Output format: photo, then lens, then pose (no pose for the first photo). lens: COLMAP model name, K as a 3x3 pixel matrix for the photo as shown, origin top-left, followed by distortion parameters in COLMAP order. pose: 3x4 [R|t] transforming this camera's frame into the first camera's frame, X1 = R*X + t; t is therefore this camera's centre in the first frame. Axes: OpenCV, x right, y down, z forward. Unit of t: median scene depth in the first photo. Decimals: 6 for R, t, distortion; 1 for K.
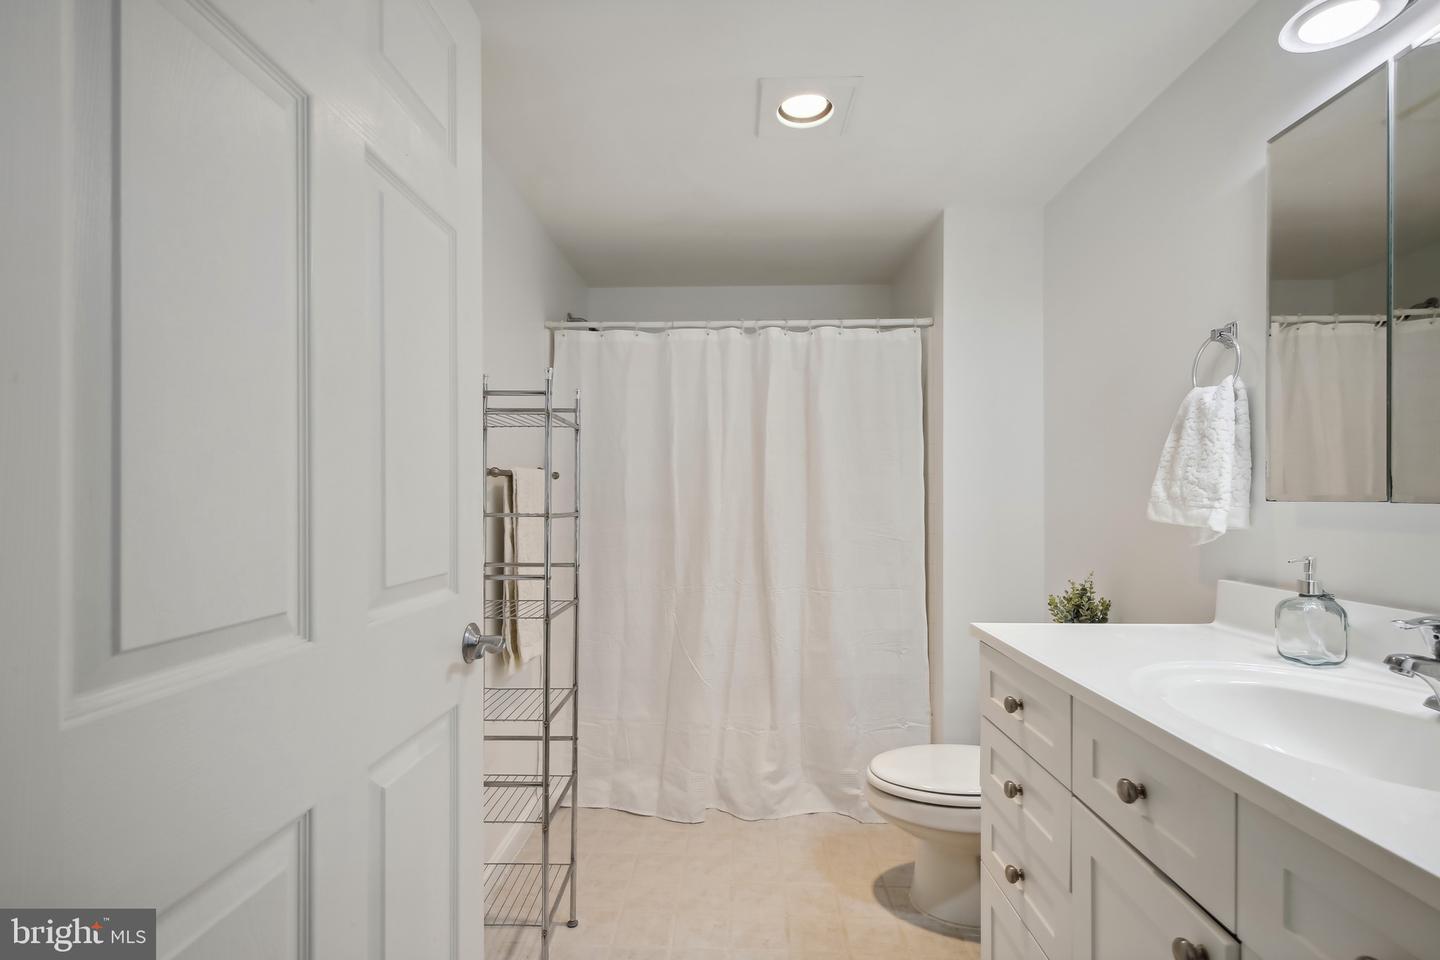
lens RADIAL K [[657.9, 0, 721.6], [0, 657.9, 486.9], [0, 0, 1]] dist [0.000606, -0.000115]
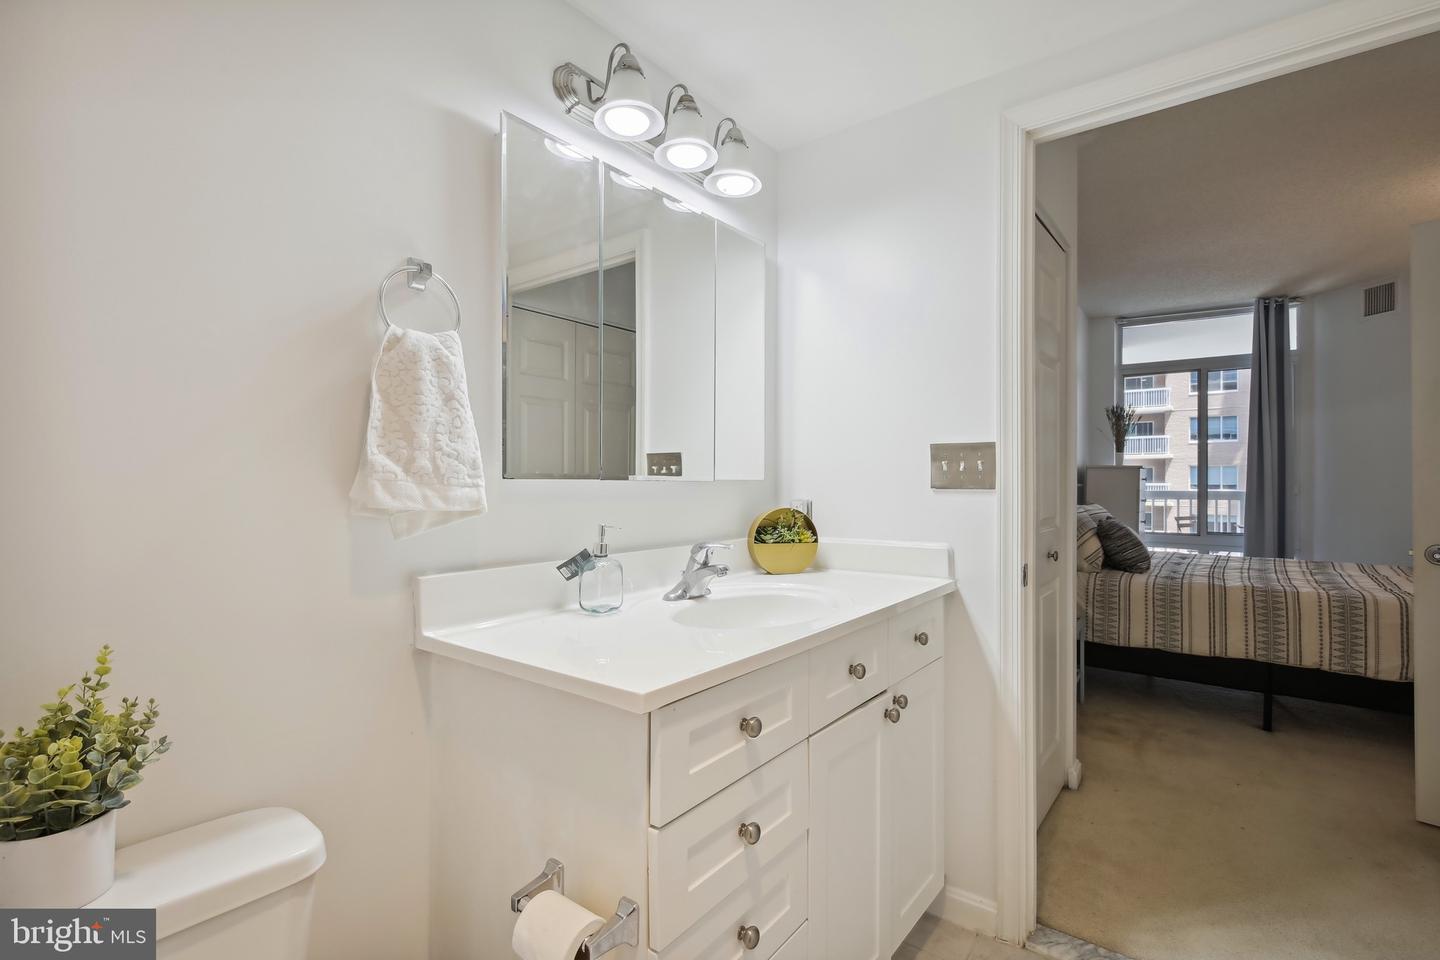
lens RADIAL K [[659.4, 0, 718.5], [0, 659.4, 485.8], [0, 0, 1]] dist [0.011224, 0.000574]
pose [[-0.806960, -0.003017, 0.590599, -0.006018], [-0.011013, 0.999890, -0.009939, 0.029038], [-0.590504, -0.014525, -0.806904, 1.220741]]
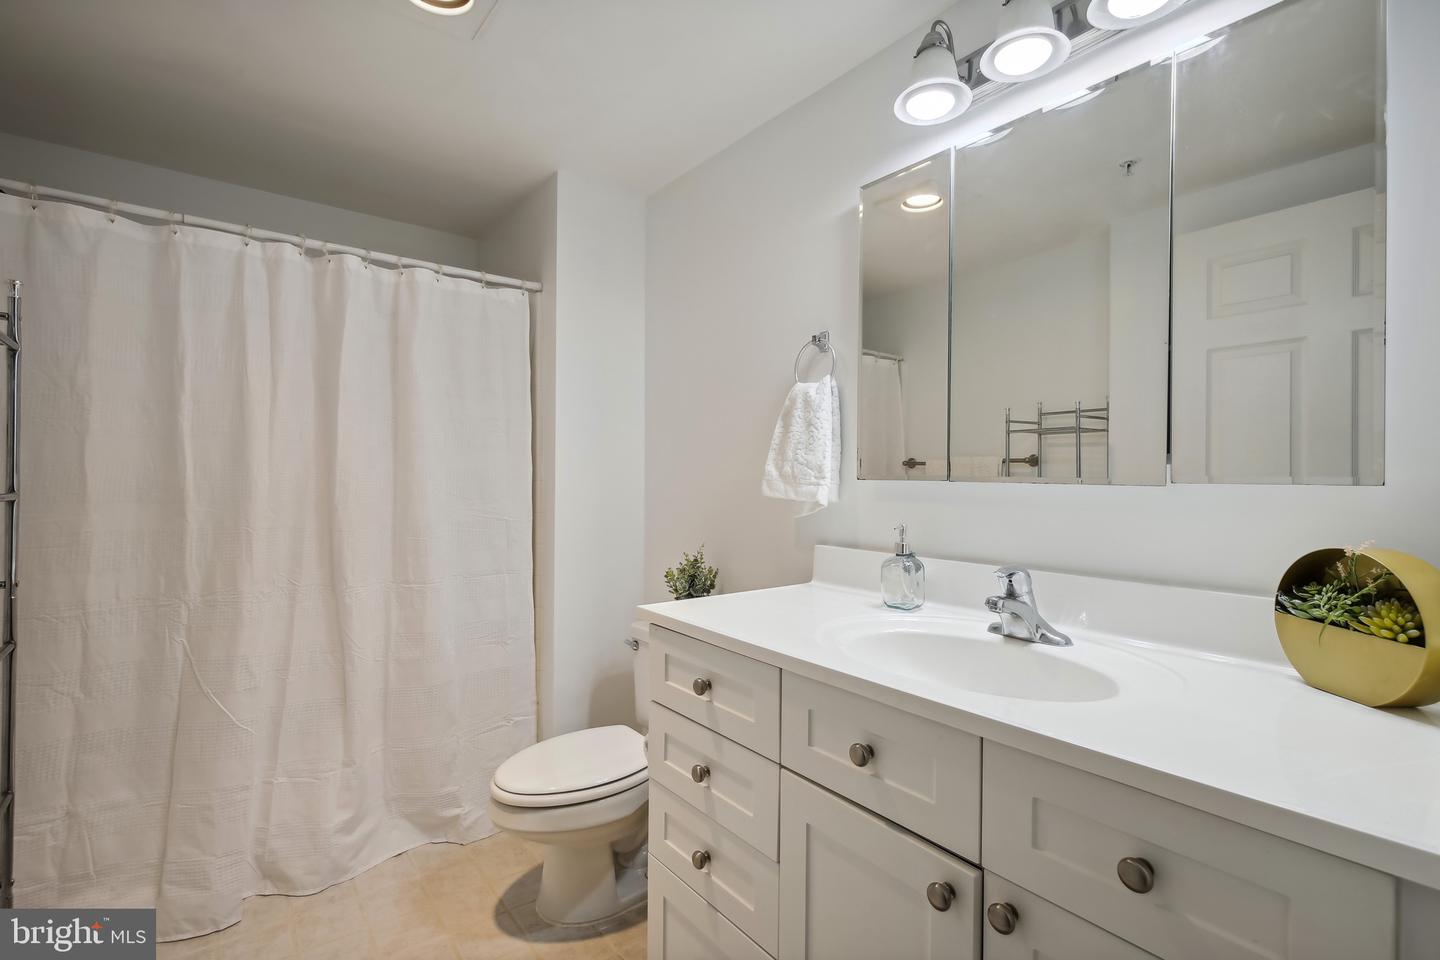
lens RADIAL K [[648.1, 0, 712.9], [0, 648.1, 472.6], [0, 0, 1]] dist [0.000818, -0.000831]
pose [[0.769630, 0.010897, 0.638397, -0.118117], [-0.020268, 0.999767, 0.007370, 0.003716], [-0.638168, -0.018611, 0.769672, 0.182216]]
